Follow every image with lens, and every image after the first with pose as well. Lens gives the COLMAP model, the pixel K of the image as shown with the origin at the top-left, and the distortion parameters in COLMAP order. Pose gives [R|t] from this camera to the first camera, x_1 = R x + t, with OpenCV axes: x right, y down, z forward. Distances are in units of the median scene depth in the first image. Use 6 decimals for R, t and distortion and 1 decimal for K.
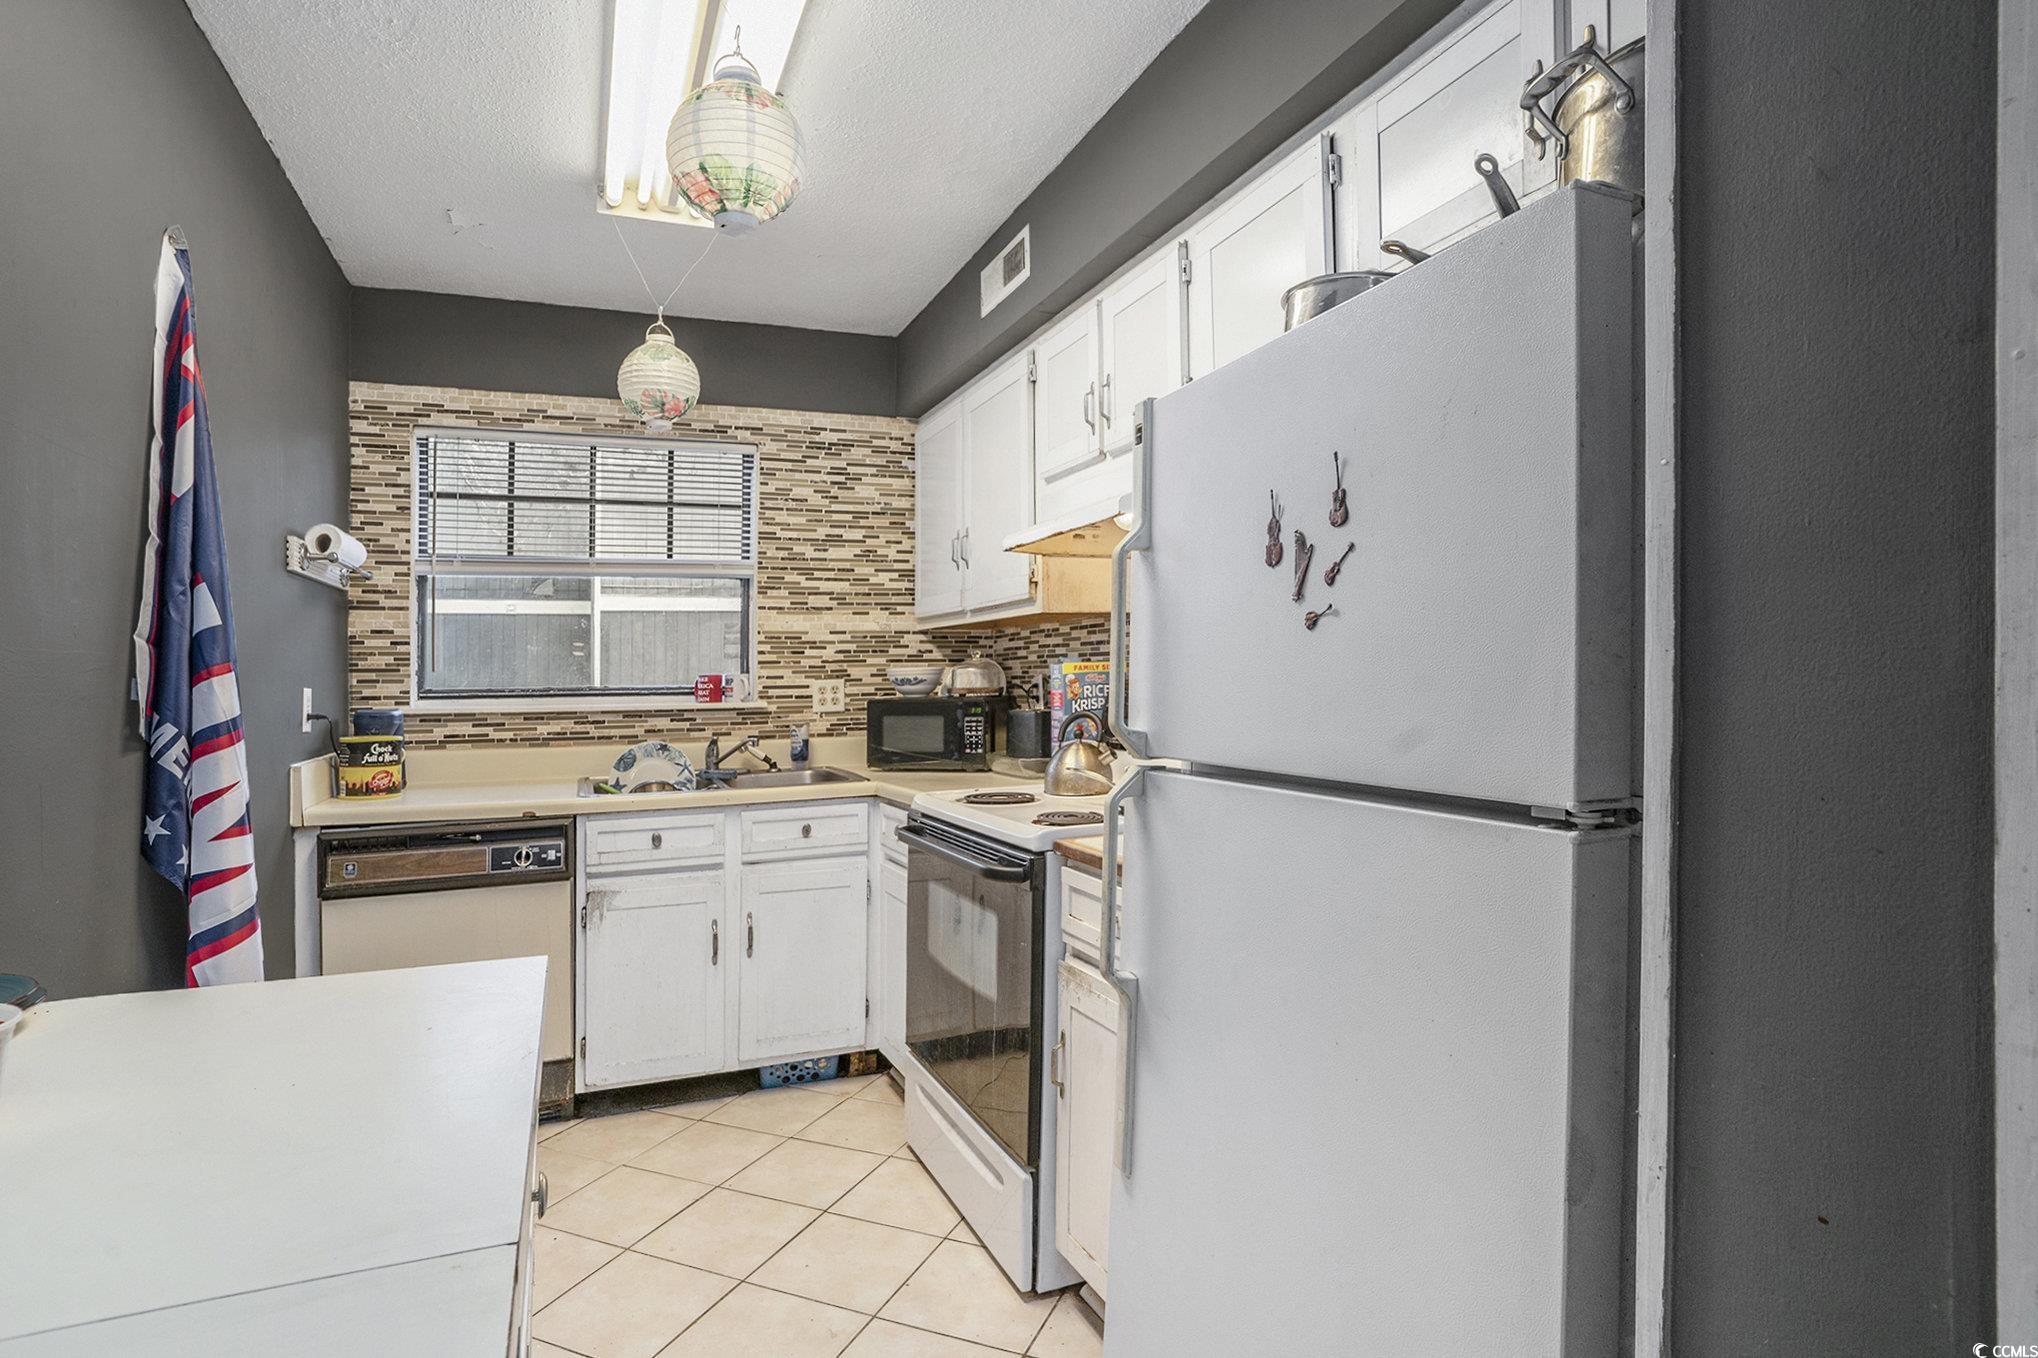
lens RADIAL K [[1092.7, 0, 996.5], [0, 1092.7, 619.4], [0, 0, 1]] dist [0.005160, 0.005883]
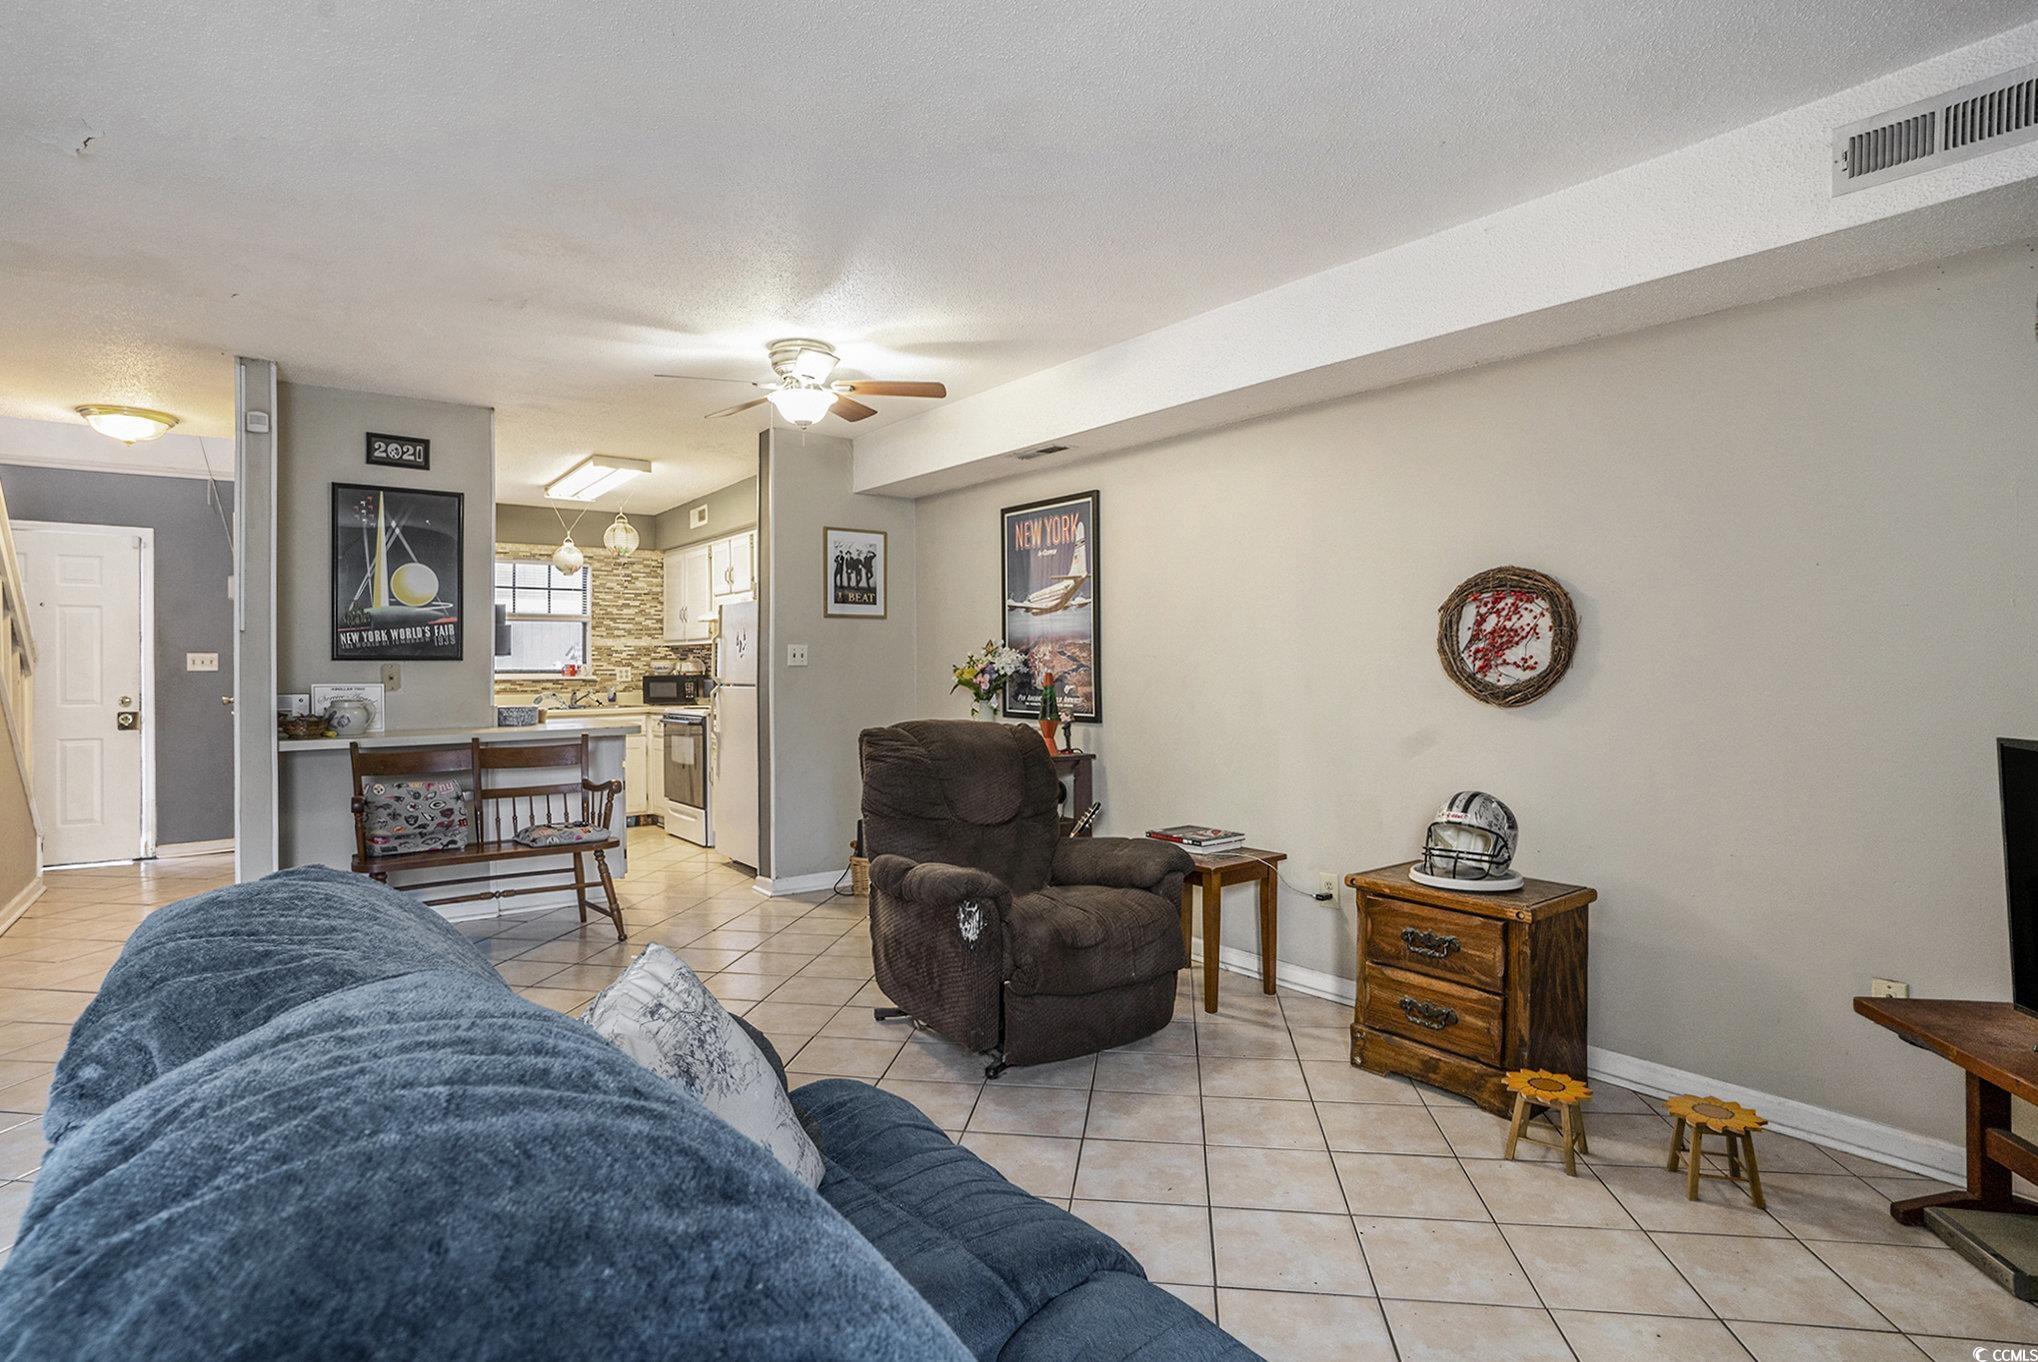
lens RADIAL K [[1092.7, 0, 1022.6], [0, 1092.7, 693.5], [0, 0, 1]] dist [0.005160, 0.005883]
pose [[0.968500, 0.001895, 0.249008, 0.088410], [-0.020179, 0.997280, 0.070895, -0.072128], [-0.248196, -0.073687, 0.965903, -1.488706]]
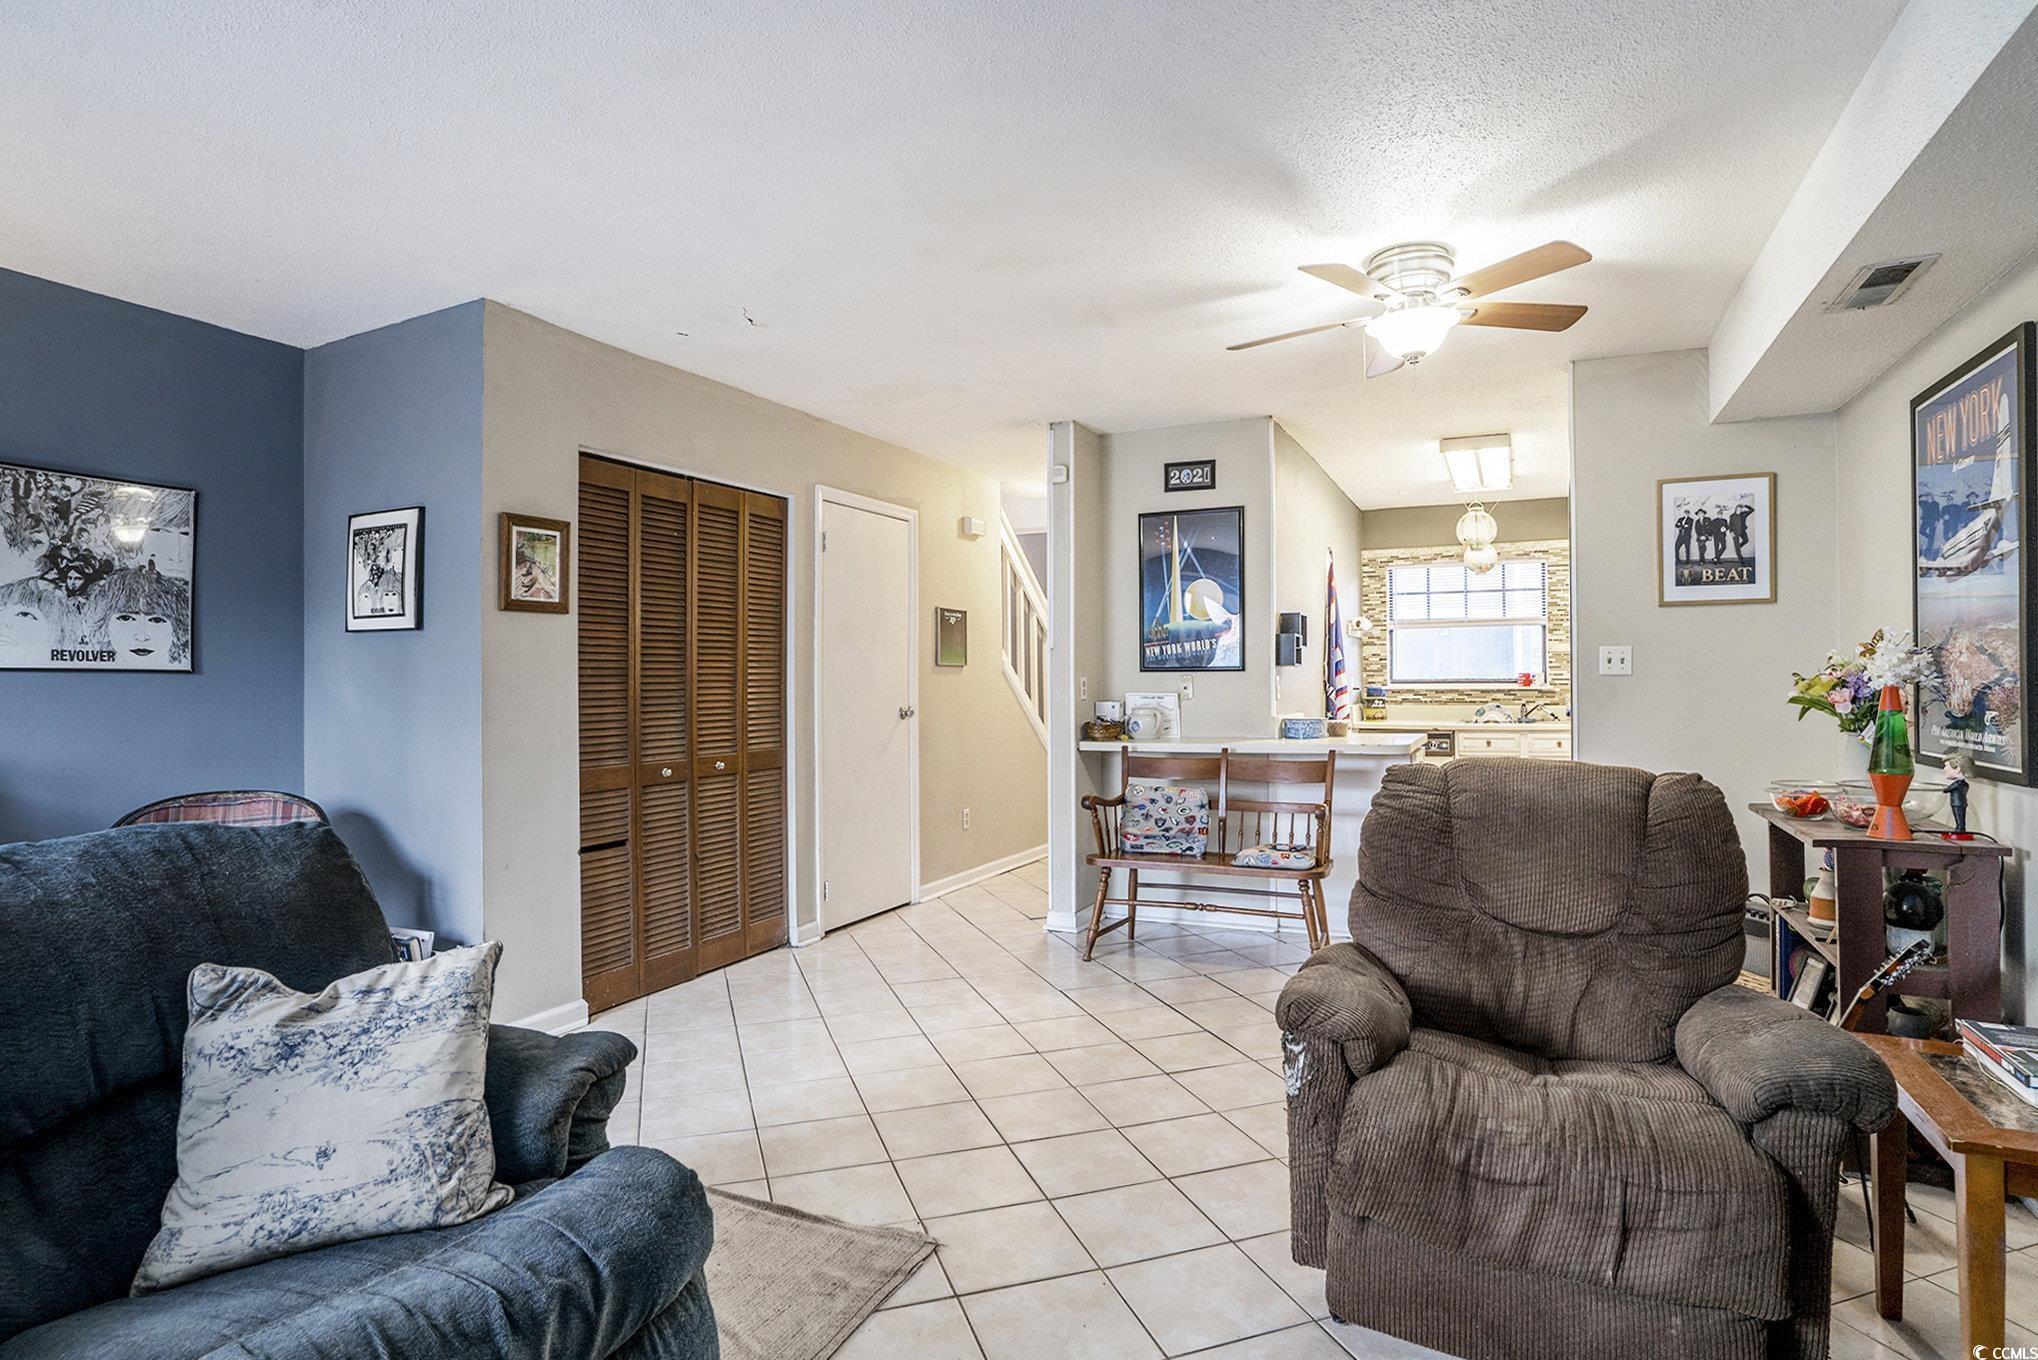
lens RADIAL K [[1092.7, 0, 1011.0], [0, 1092.7, 673.0], [0, 0, 1]] dist [0.005160, 0.005883]
pose [[0.694309, 0.002385, -0.719673, 0.561717], [0.034656, 0.998724, 0.036744, -0.060204], [0.718842, -0.050453, 0.693340, -1.146122]]
